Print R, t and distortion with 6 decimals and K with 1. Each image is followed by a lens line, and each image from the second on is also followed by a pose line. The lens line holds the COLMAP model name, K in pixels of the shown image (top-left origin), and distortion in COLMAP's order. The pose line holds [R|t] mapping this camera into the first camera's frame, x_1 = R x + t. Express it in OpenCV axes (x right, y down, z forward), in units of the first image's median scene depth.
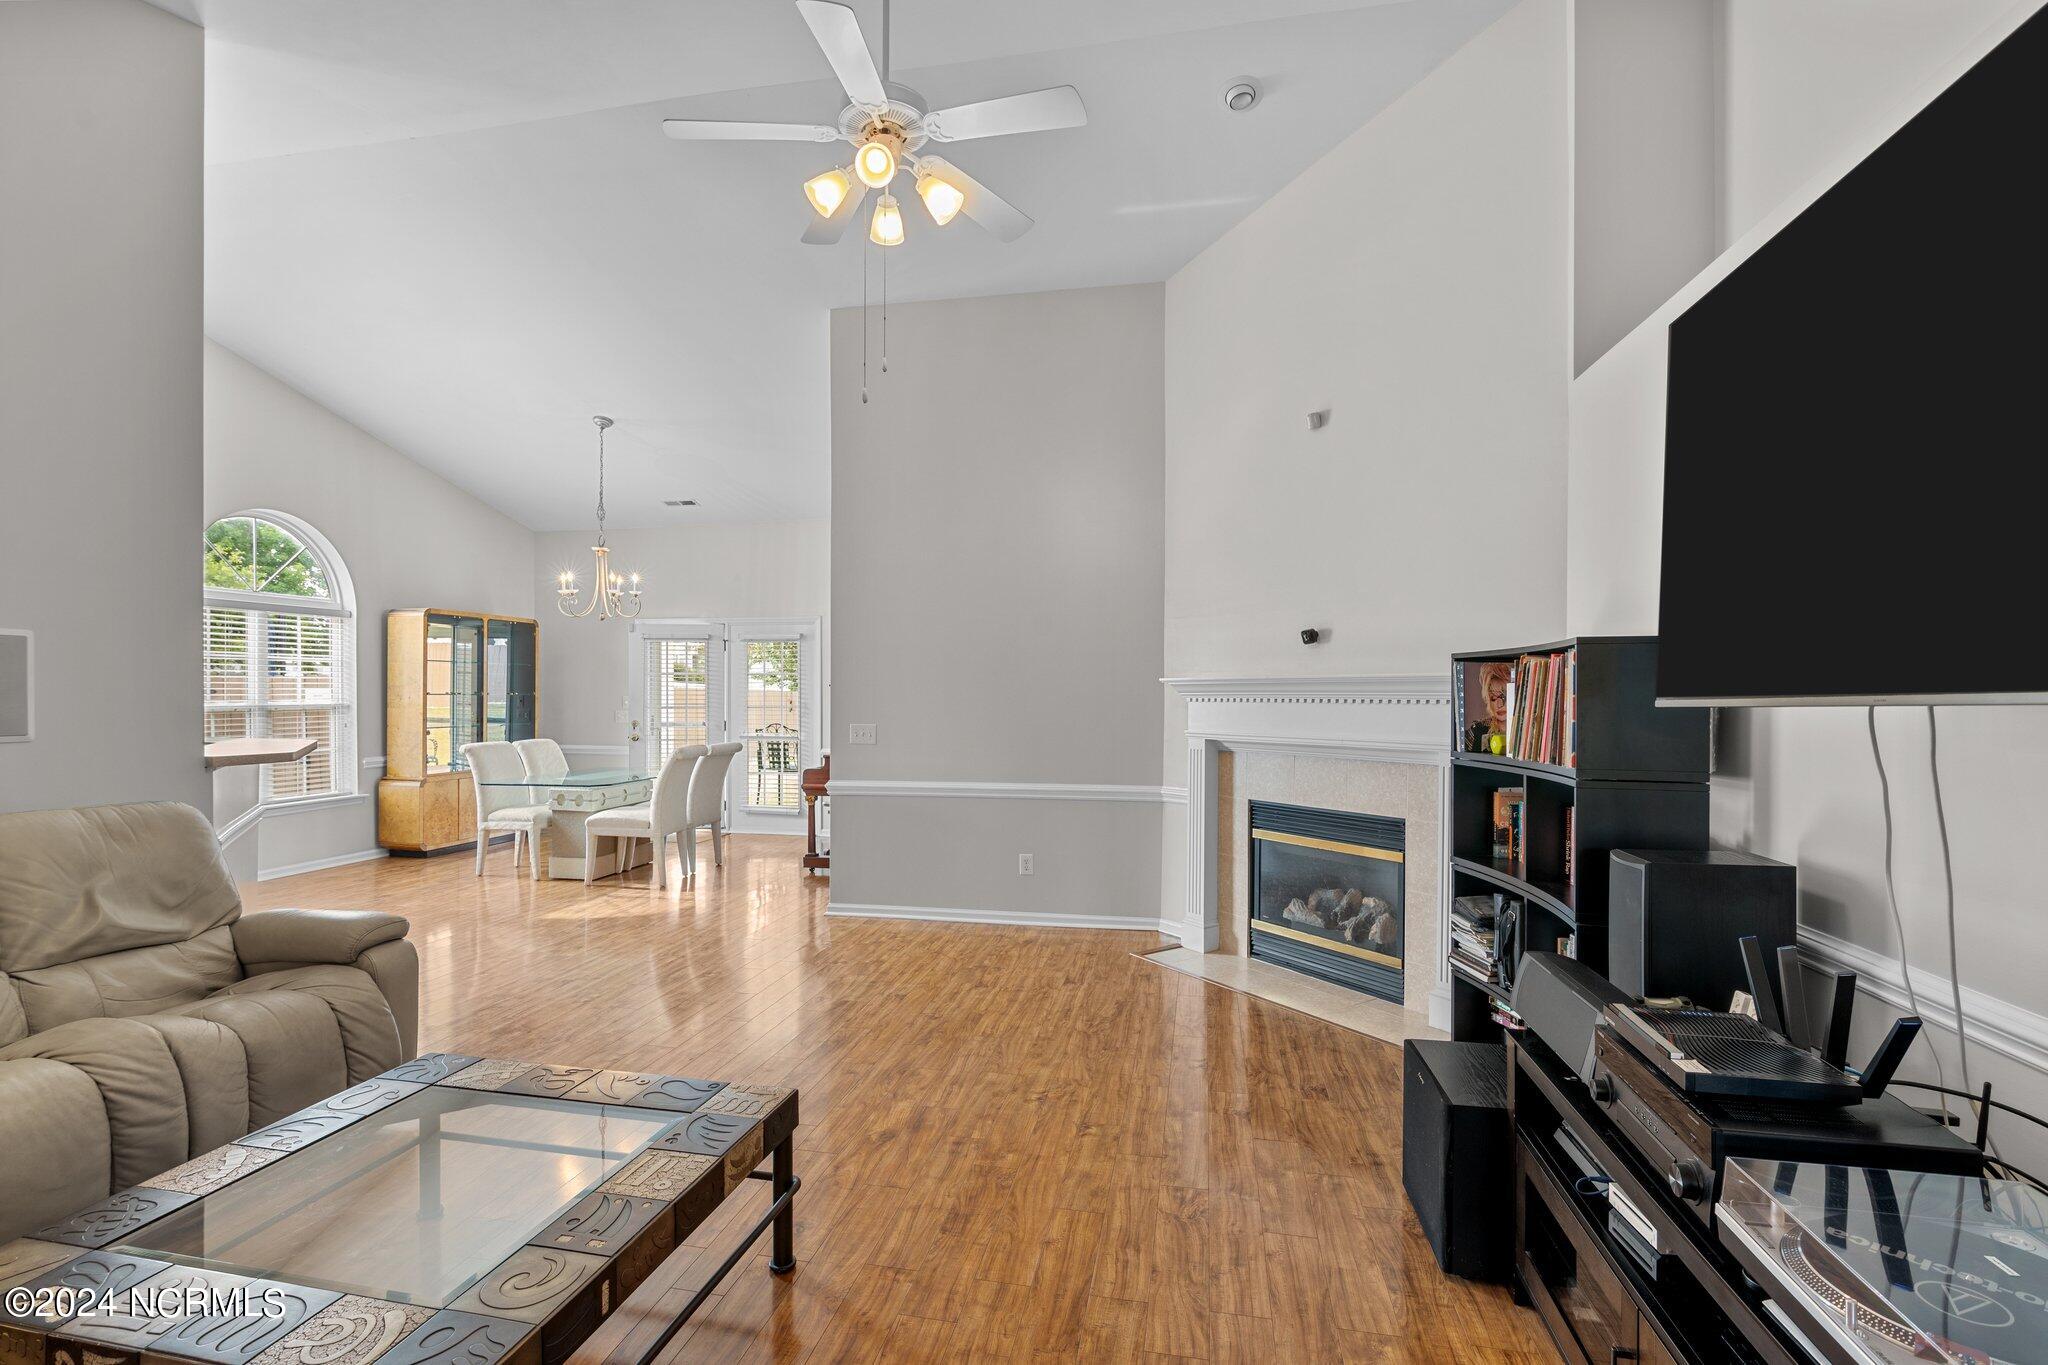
lens RADIAL K [[961.3, 0, 969.2], [0, 961.3, 690.1], [0, 0, 1]] dist [0.061236, -0.000003]
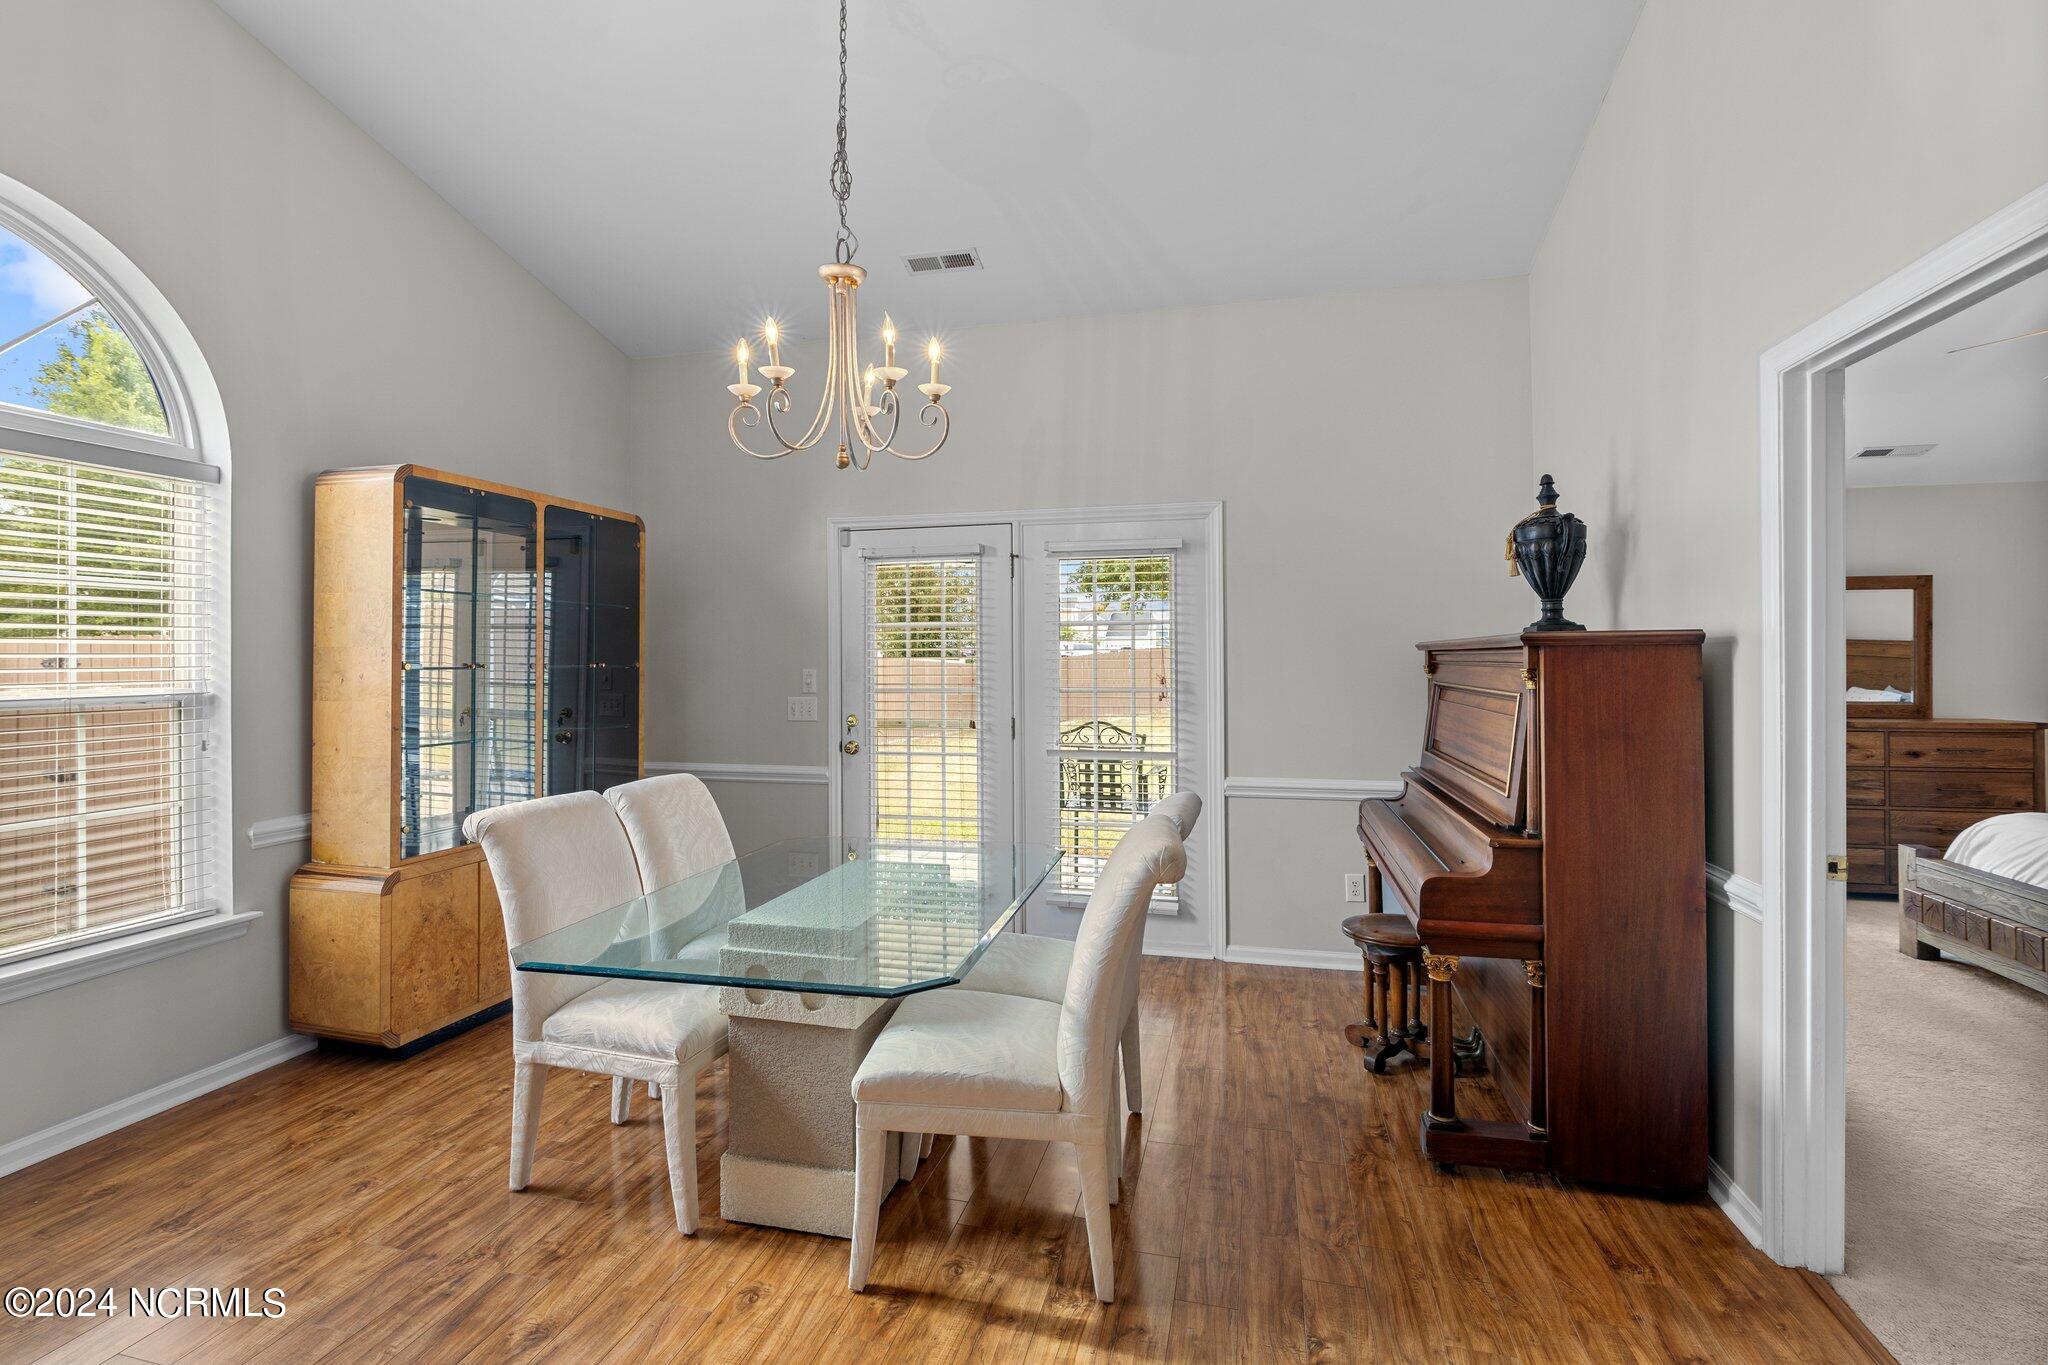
lens RADIAL K [[949.5, 0, 1020.9], [0, 949.5, 650.3], [0, 0, 1]] dist [0.000077, -0.000199]
pose [[0.999987, -0.004194, 0.002963, -0.294191], [0.004214, 0.999966, -0.007050, 0.000642], [-0.002934, 0.007062, 0.999971, 0.601906]]
